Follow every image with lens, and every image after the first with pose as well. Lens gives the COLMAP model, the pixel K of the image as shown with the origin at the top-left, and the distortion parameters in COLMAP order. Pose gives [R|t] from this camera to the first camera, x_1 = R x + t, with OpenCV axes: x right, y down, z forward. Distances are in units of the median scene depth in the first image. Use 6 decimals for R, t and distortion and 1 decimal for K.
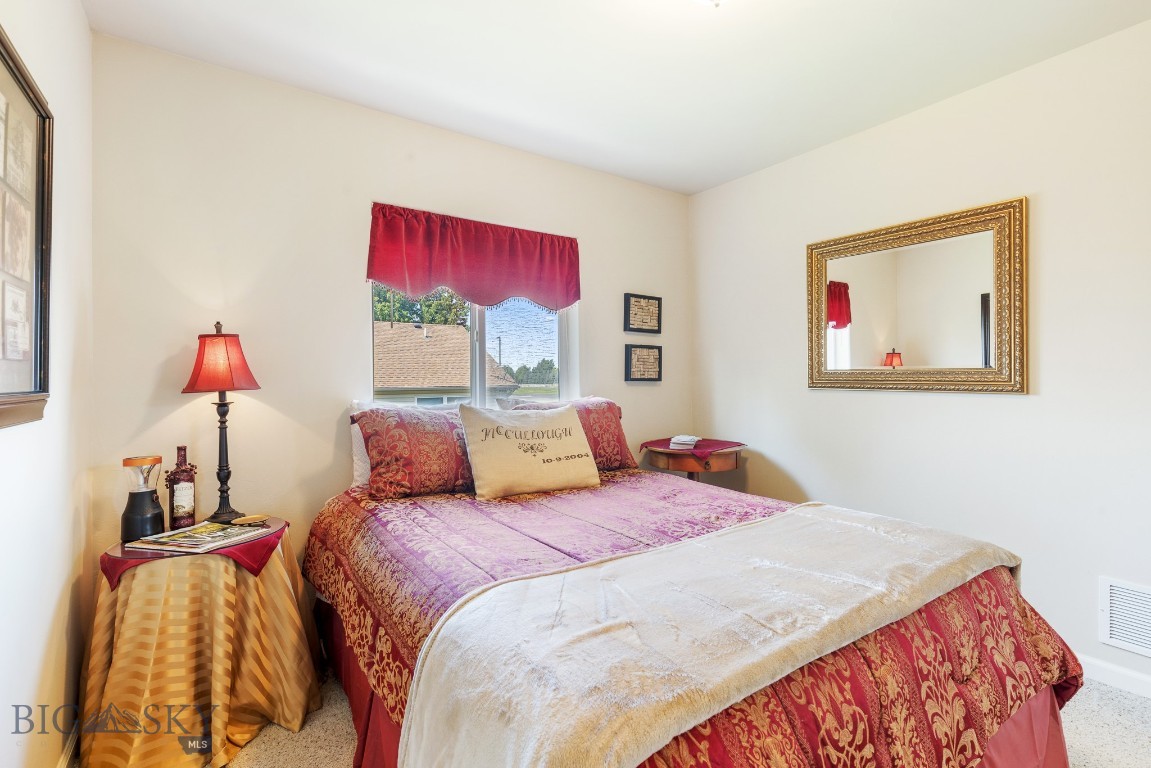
lens RADIAL K [[520.7, 0, 578.6], [0, 520.7, 375.5], [0, 0, 1]] dist [0.007934, 0.000226]
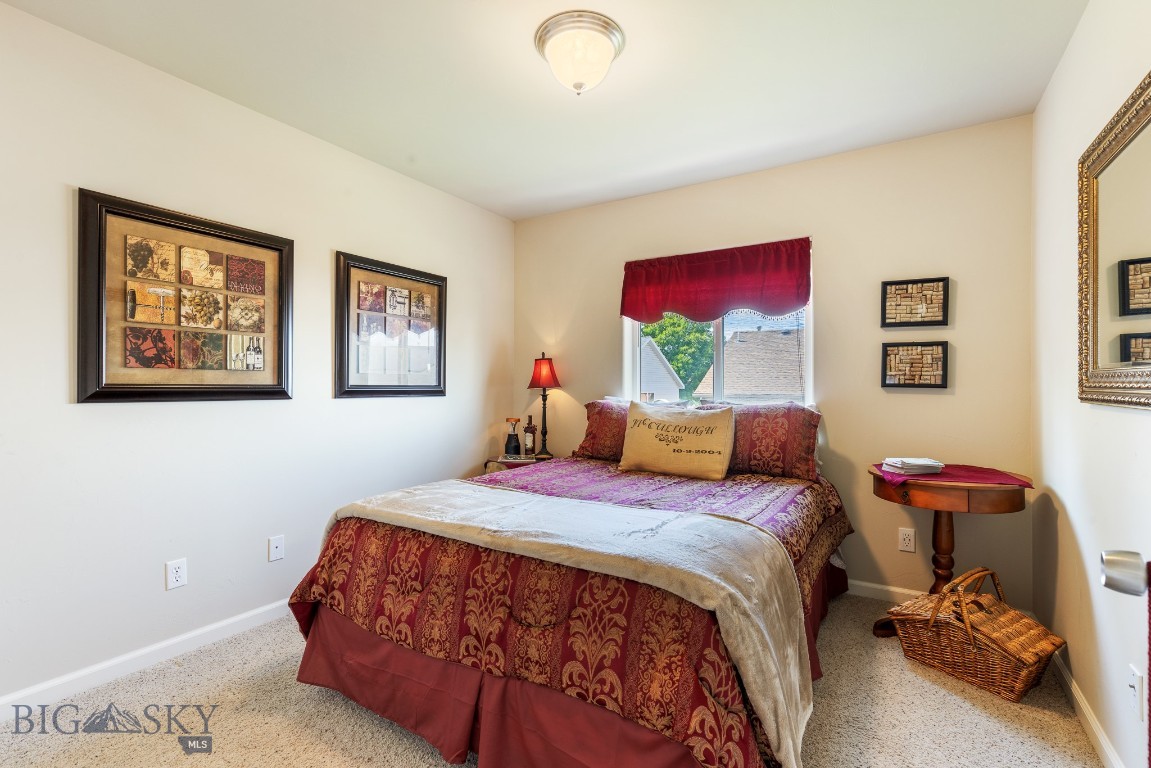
lens RADIAL K [[520.7, 0, 581.6], [0, 520.7, 381.9], [0, 0, 1]] dist [0.007934, 0.000226]
pose [[0.395441, -0.000800, -0.918491, 1.045376], [-0.005174, 0.999982, -0.003098, 0.011241], [0.918477, 0.005977, 0.395429, 0.352165]]
